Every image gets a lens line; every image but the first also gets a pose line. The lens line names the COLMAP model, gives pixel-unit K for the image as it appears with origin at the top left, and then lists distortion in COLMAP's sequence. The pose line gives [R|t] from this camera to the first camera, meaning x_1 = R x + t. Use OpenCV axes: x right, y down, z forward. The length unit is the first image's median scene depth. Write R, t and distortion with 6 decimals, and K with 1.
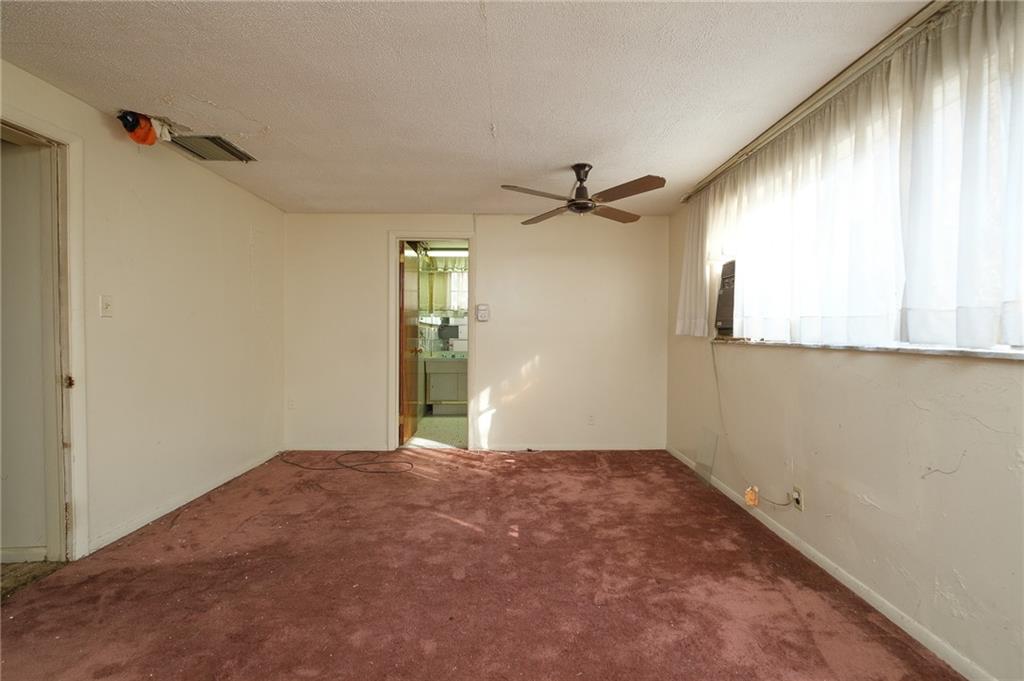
lens RADIAL K [[453.1, 0, 512.0], [0, 453.1, 340.5], [0, 0, 1]] dist [0.000844, 0.000509]
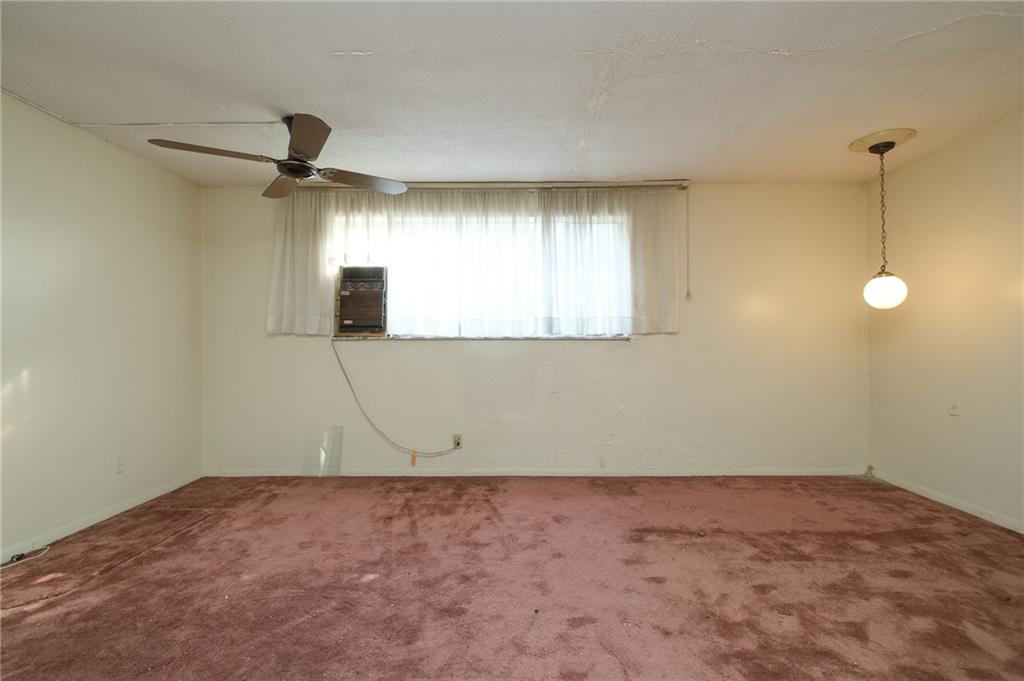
lens RADIAL K [[453.1, 0, 512.0], [0, 453.1, 340.5], [0, 0, 1]] dist [0.000844, 0.000509]
pose [[0.027369, -0.012802, 0.999543, -0.744531], [0.022221, 0.999679, 0.012195, 0.004908], [-0.999378, 0.021877, 0.027644, 0.680482]]
